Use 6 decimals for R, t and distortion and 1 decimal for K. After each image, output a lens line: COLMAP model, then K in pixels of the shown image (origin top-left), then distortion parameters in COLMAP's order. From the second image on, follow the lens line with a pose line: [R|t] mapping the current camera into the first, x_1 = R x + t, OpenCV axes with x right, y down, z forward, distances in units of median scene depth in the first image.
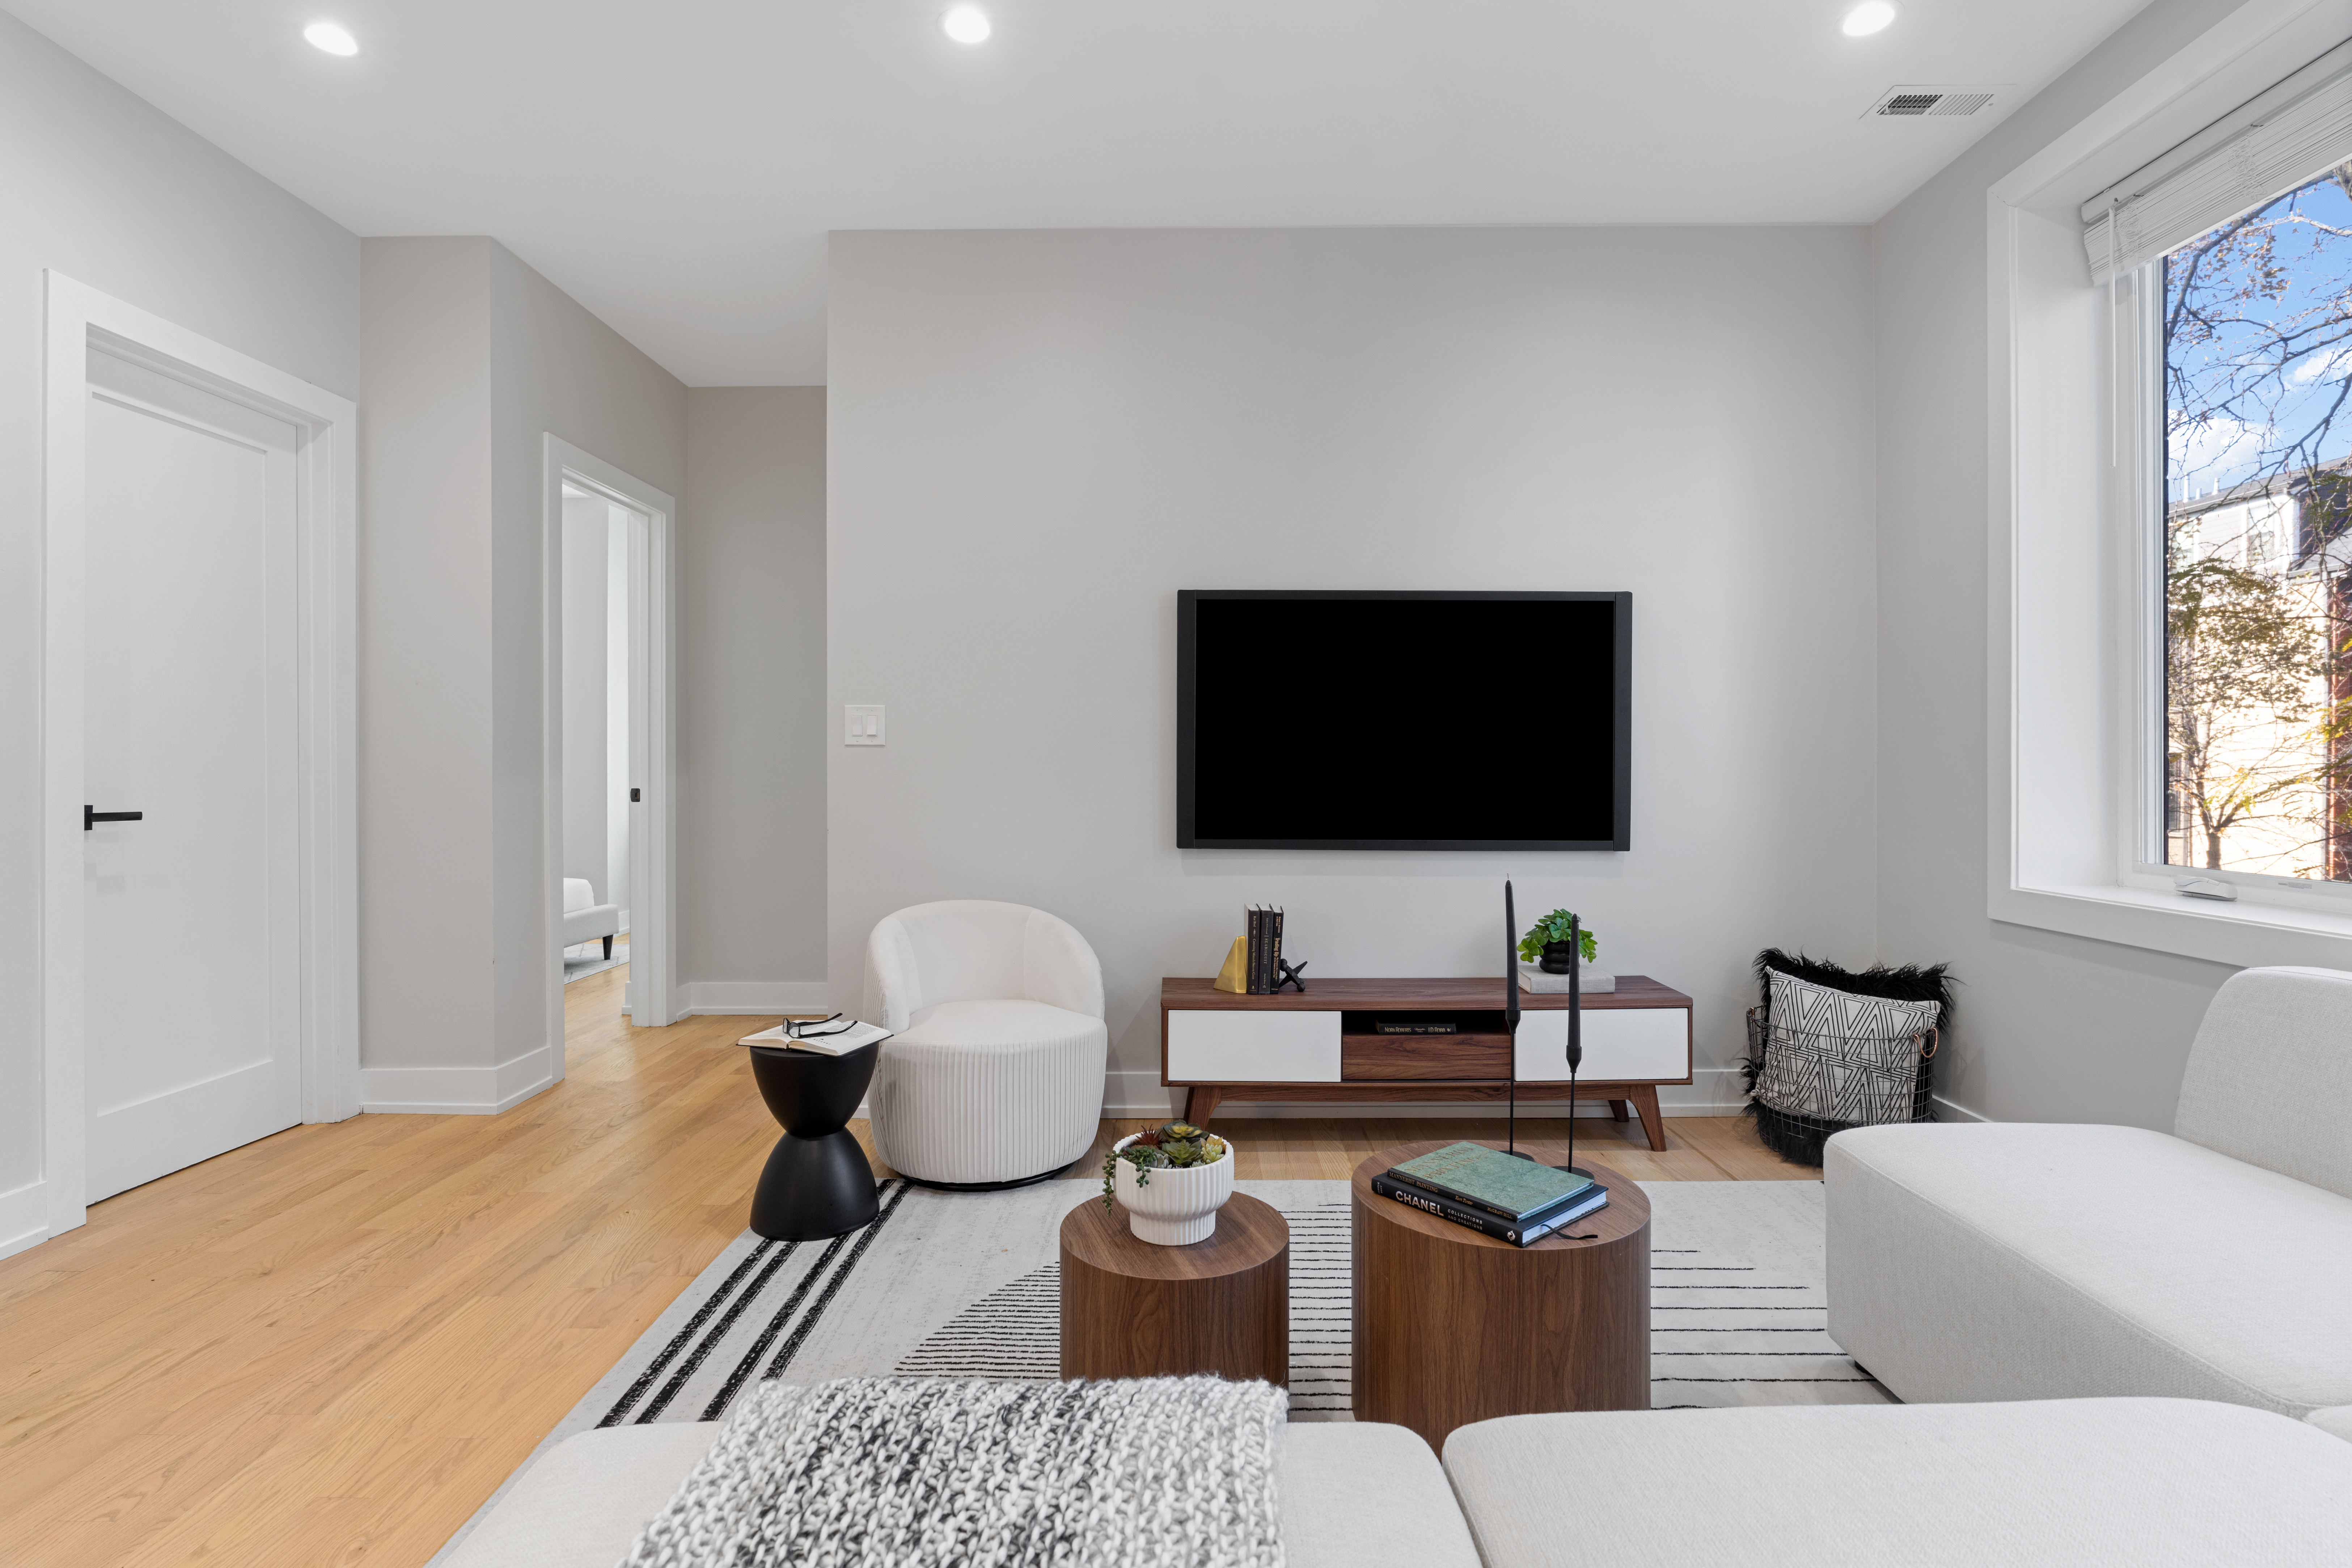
lens RADIAL K [[1106.0, 0, 1165.5], [0, 1106.0, 773.1], [0, 0, 1]] dist [-0.012961, 0.003262]
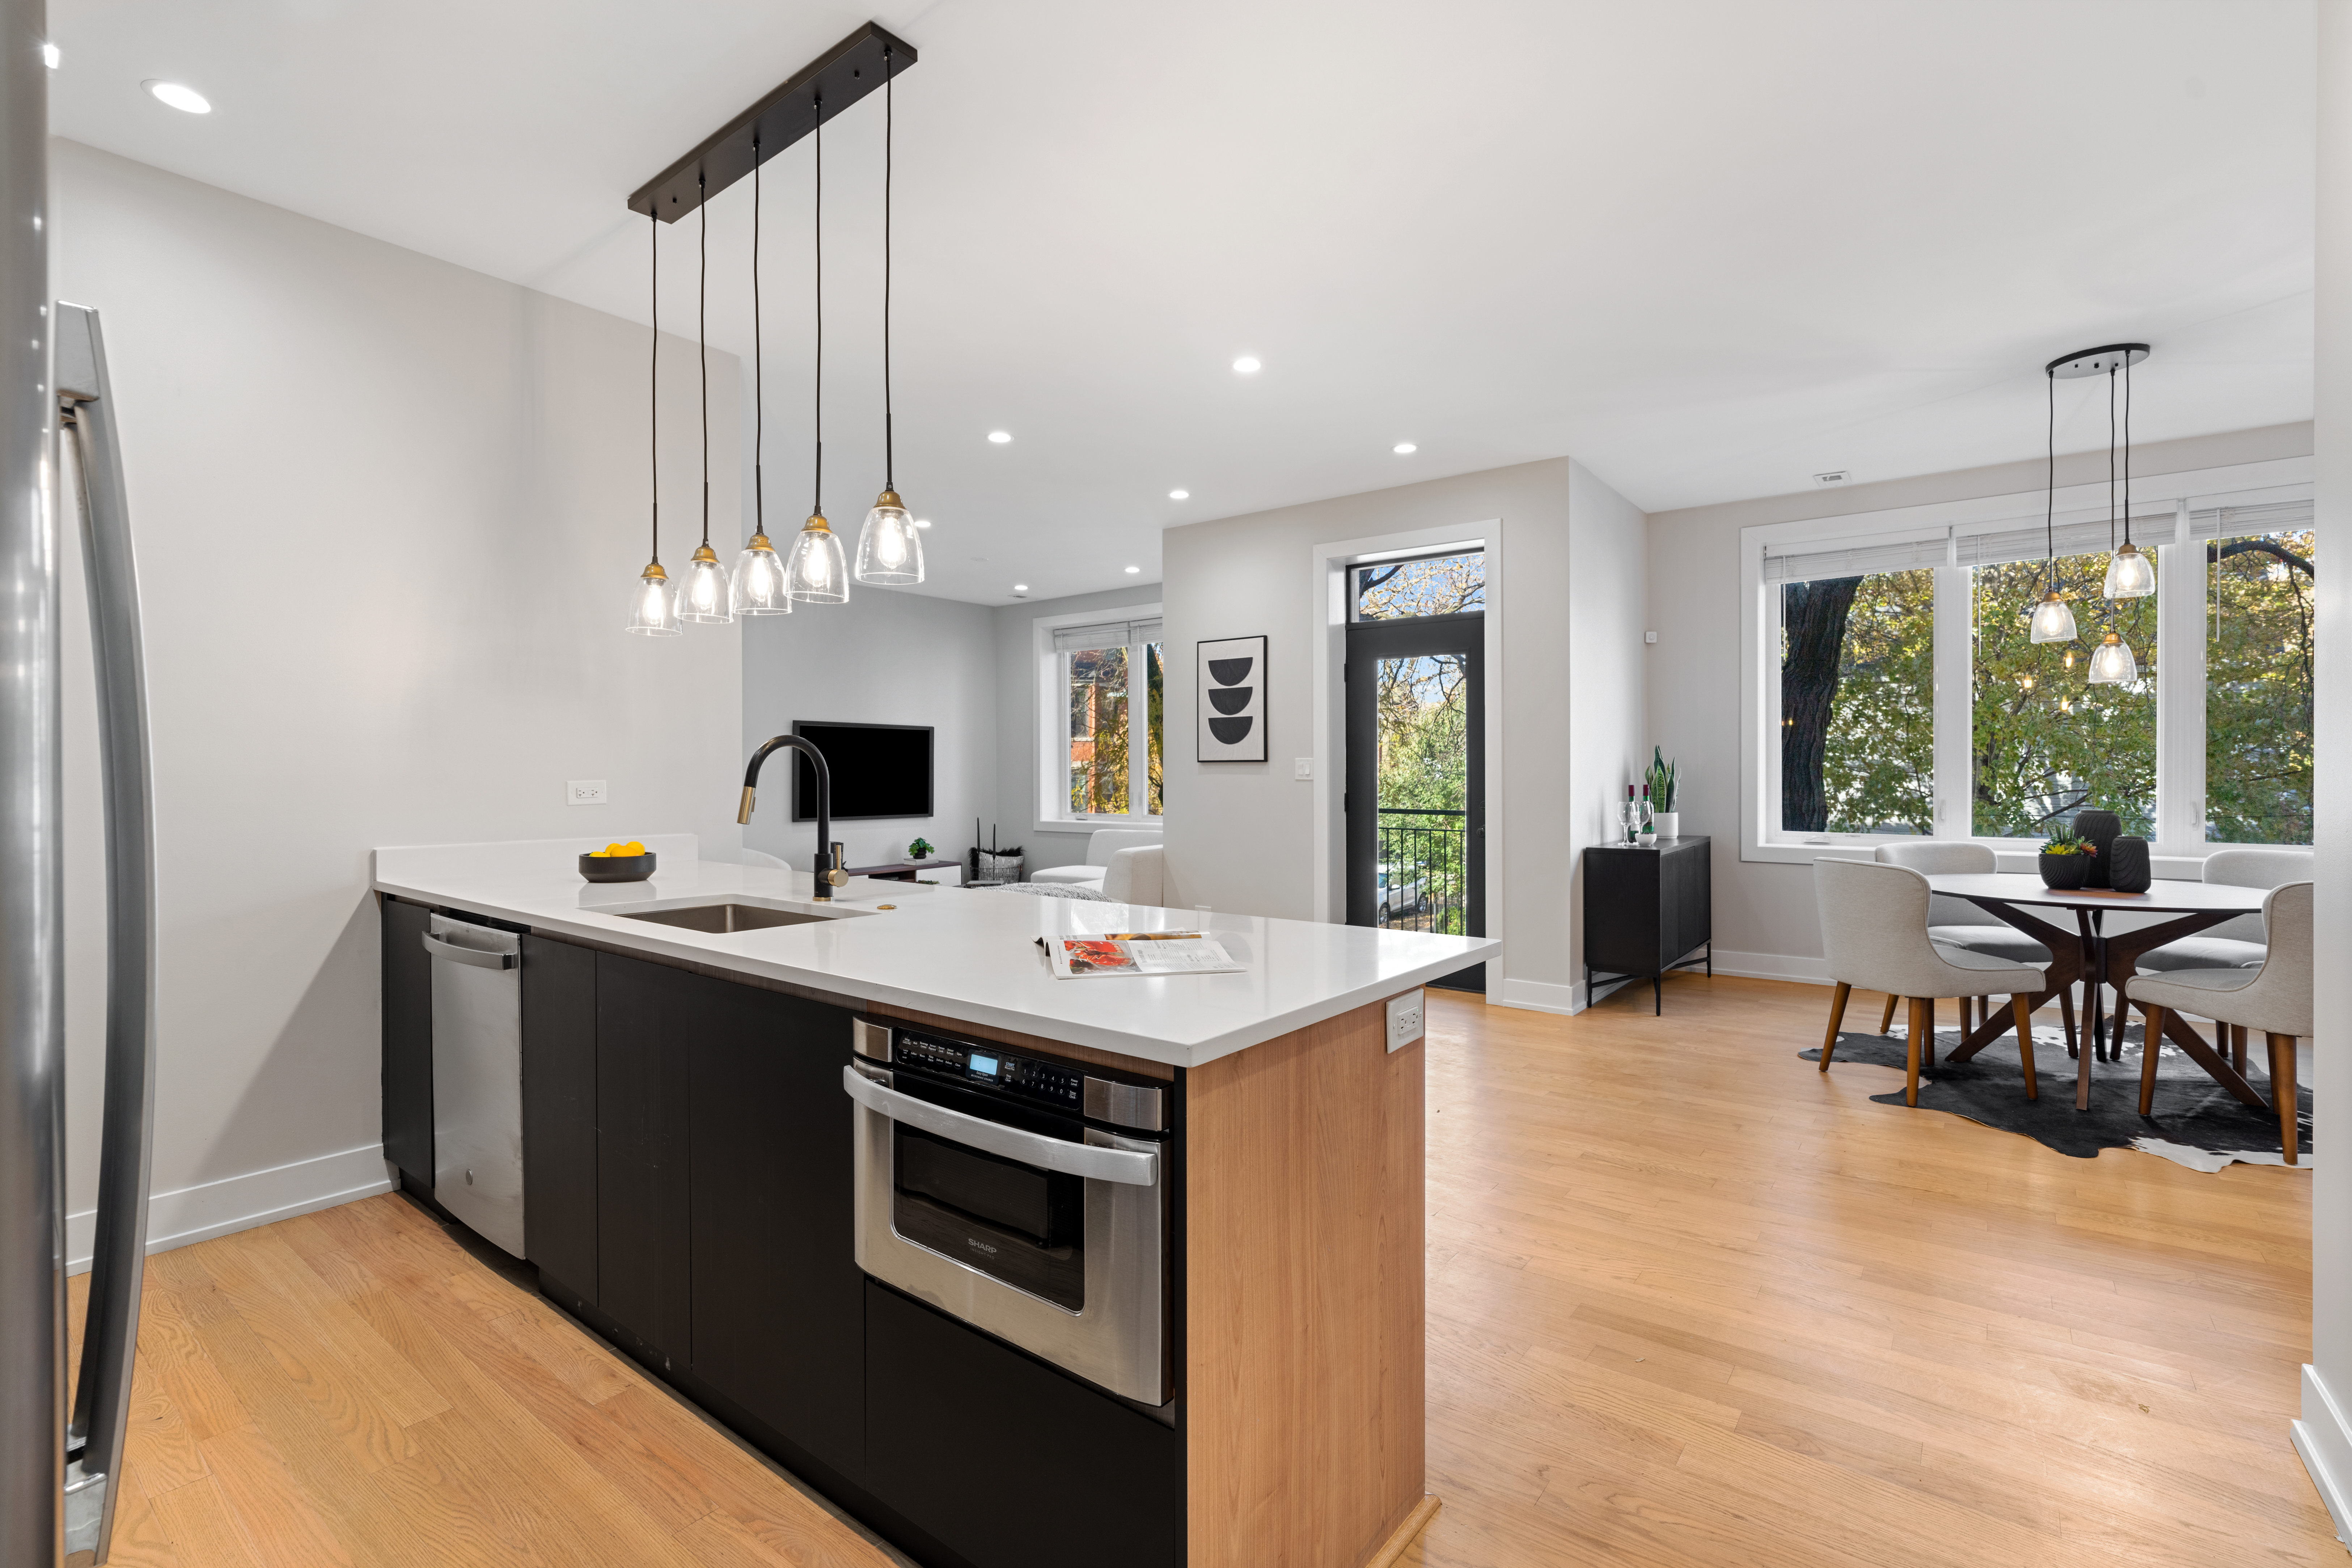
lens RADIAL K [[1088.0, 0, 1151.8], [0, 1088.0, 768.2], [0, 0, 1]] dist [-0.018826, 0.004161]
pose [[0.615186, -0.000571, 0.788382, -1.582458], [0.009745, 0.999929, -0.006880, -0.031323], [-0.788322, 0.011915, 0.615147, -1.279730]]
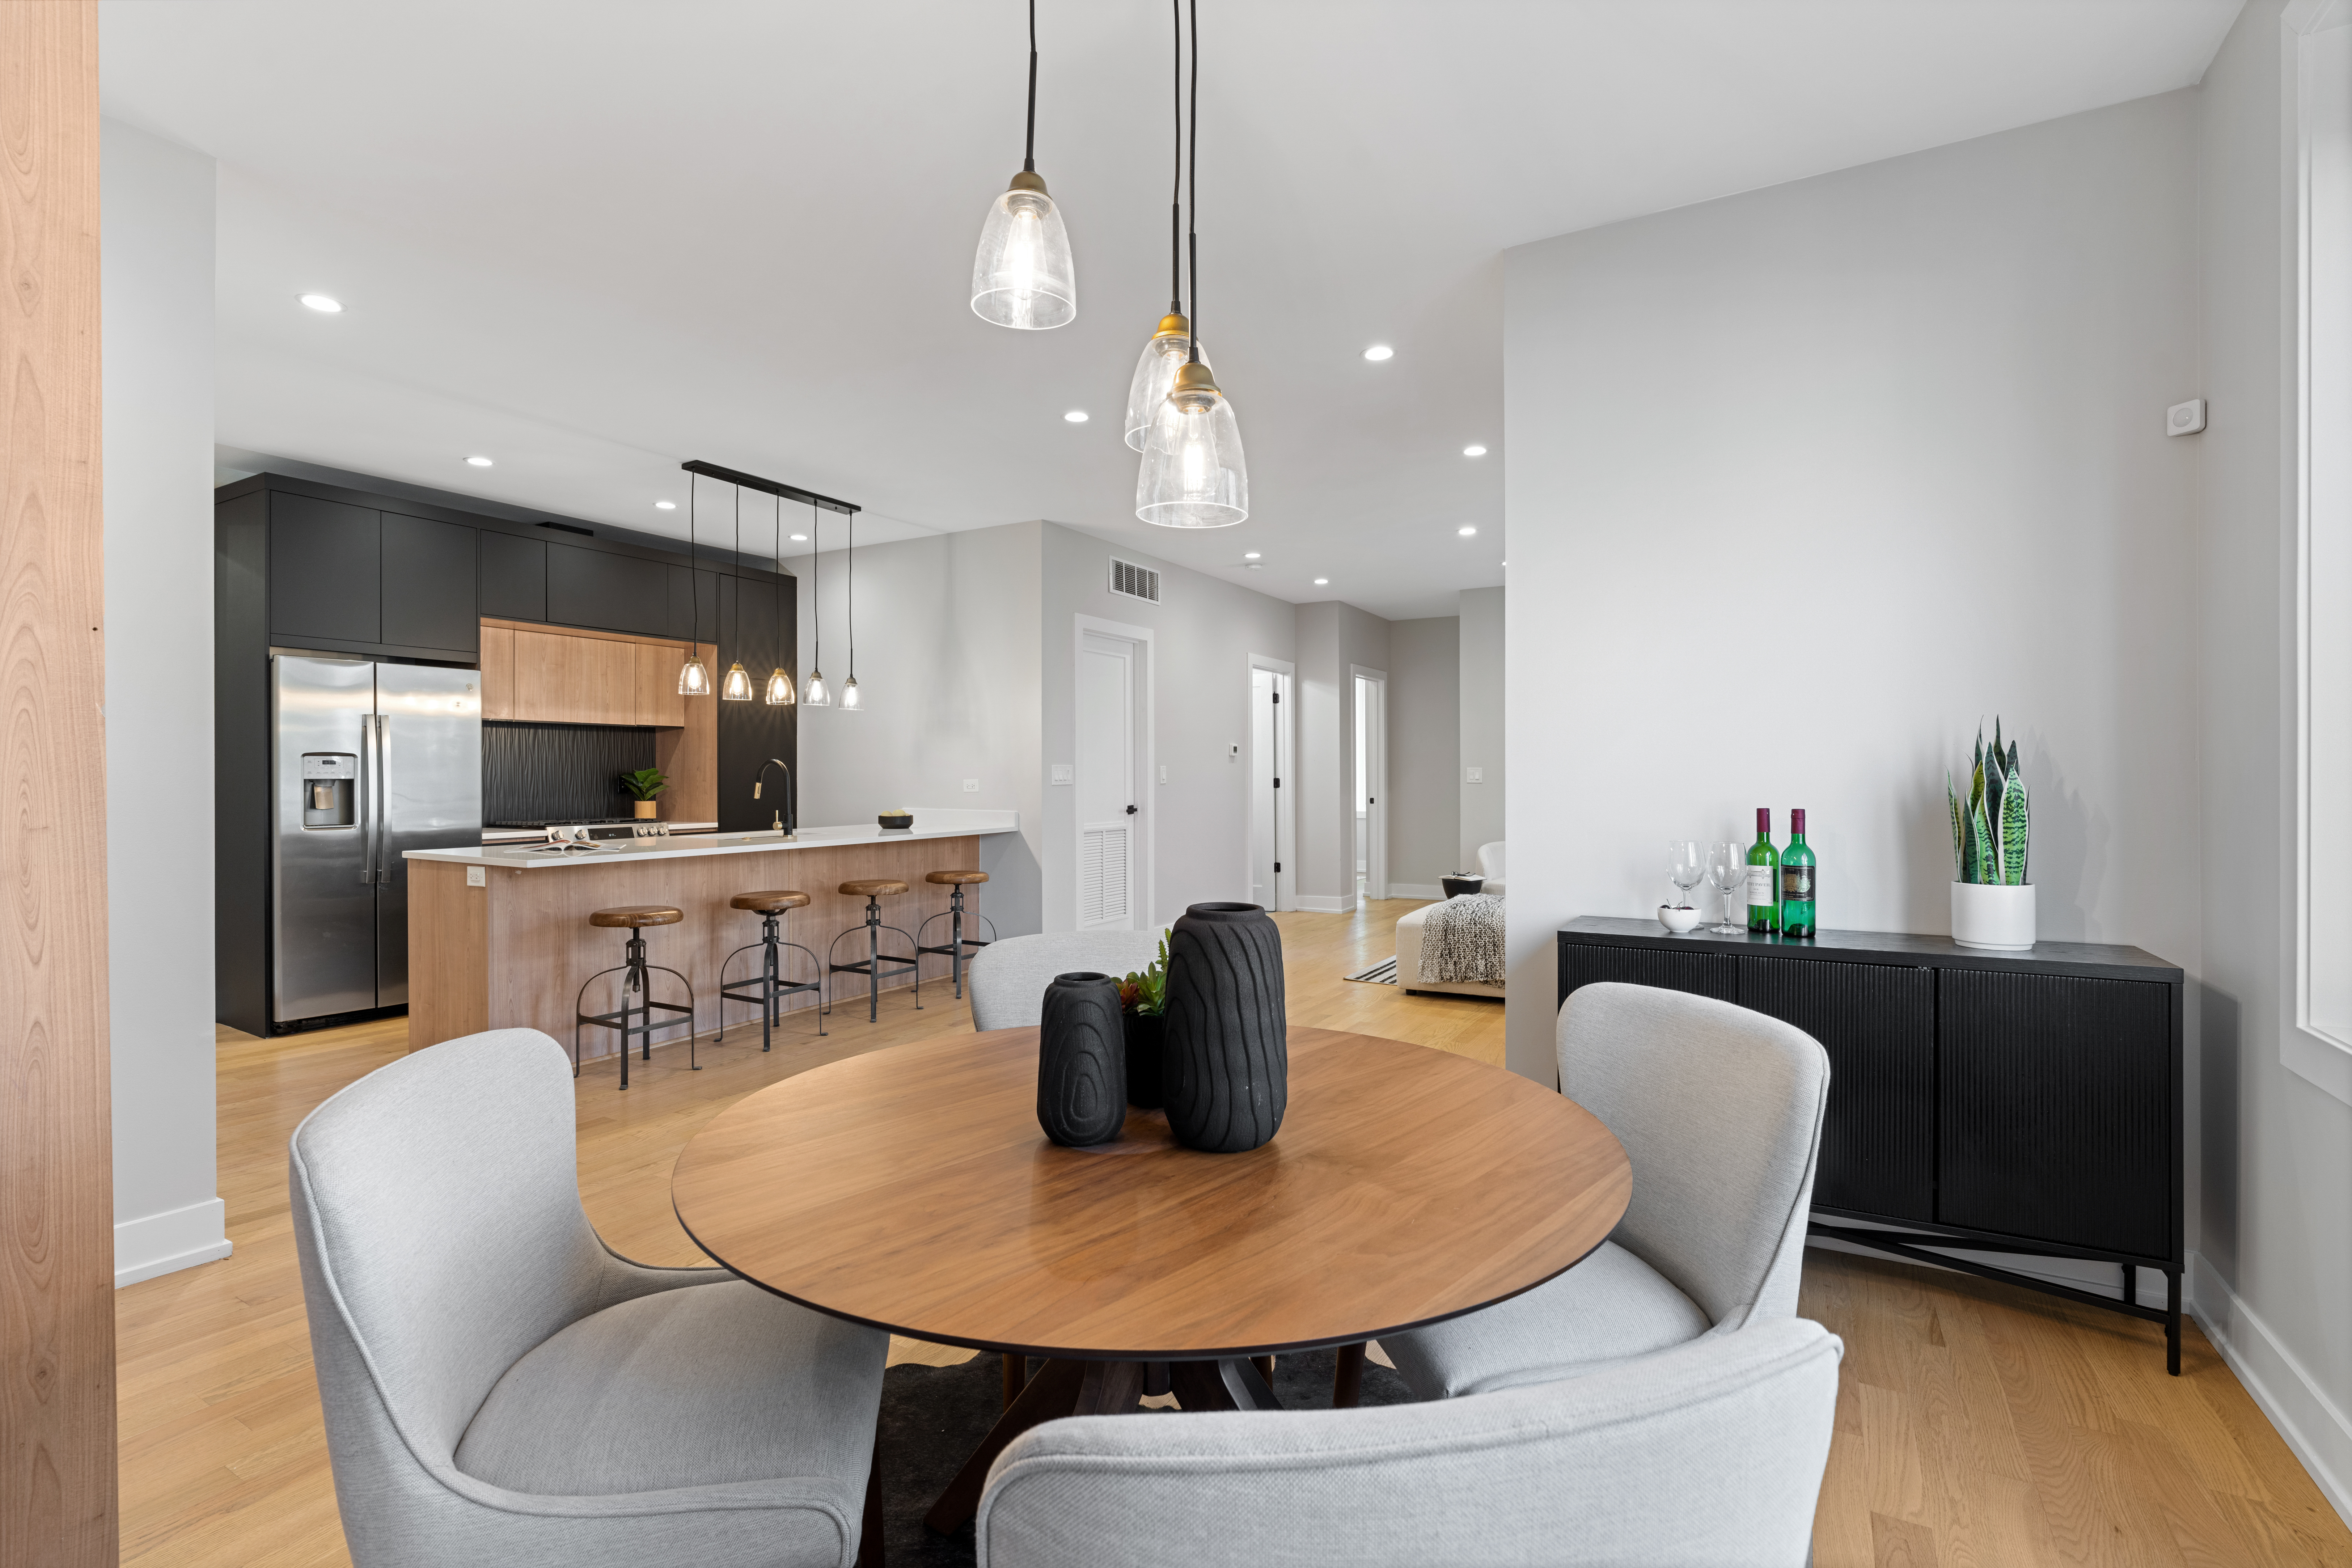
lens RADIAL K [[1088.0, 0, 1159.9], [0, 1088.0, 771.0], [0, 0, 1]] dist [-0.018826, 0.004161]
pose [[0.863366, -0.004324, -0.504559, 0.436851], [-0.001273, 0.999941, -0.010747, -0.026204], [0.504576, 0.009921, 0.863310, -1.804657]]
